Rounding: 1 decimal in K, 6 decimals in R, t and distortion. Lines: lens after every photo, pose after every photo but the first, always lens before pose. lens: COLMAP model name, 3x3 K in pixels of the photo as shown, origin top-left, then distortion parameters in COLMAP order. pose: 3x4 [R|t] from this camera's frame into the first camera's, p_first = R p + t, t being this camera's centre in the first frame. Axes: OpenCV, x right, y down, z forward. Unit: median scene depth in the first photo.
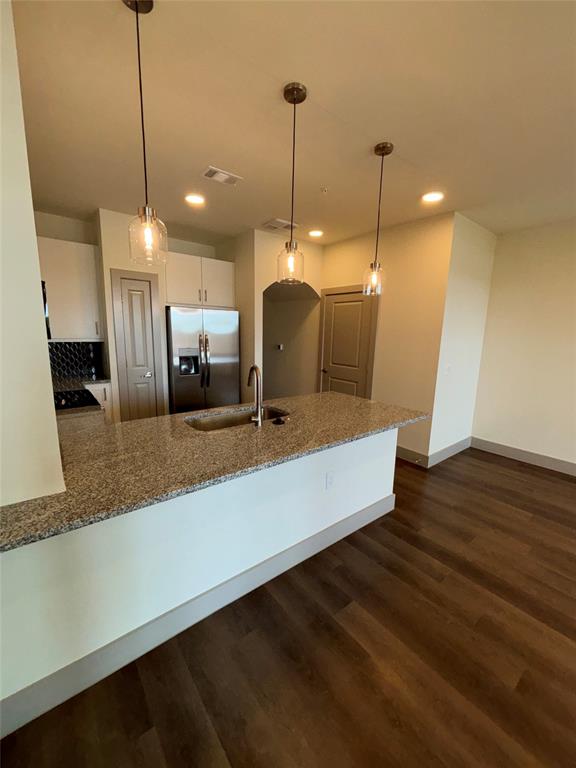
lens RADIAL K [[309.9, 0, 288.4], [0, 309.9, 385.3], [0, 0, 1]] dist [0.005213, 0.000430]
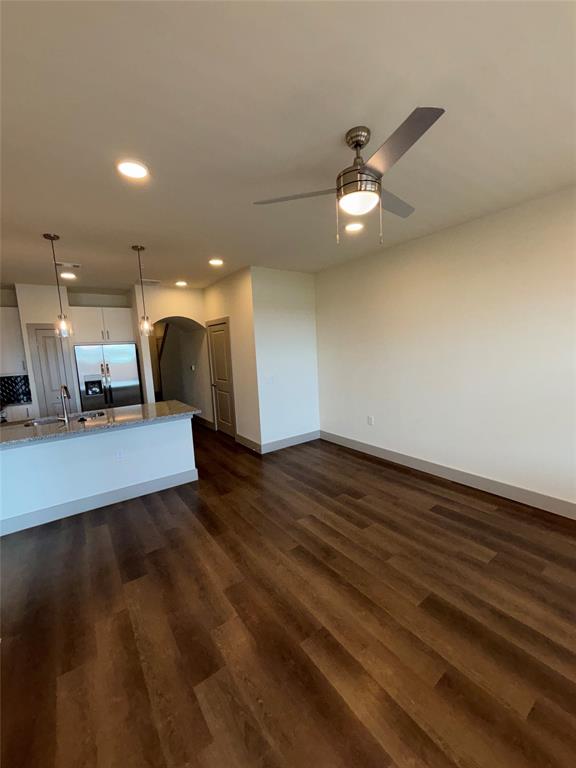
lens RADIAL K [[309.9, 0, 288.4], [0, 309.9, 385.3], [0, 0, 1]] dist [0.005213, 0.000430]
pose [[0.995897, -0.065202, -0.062758, 0.617563], [0.062033, 0.996761, -0.051189, 0.046039], [0.065892, 0.047086, 0.996715, -0.290216]]
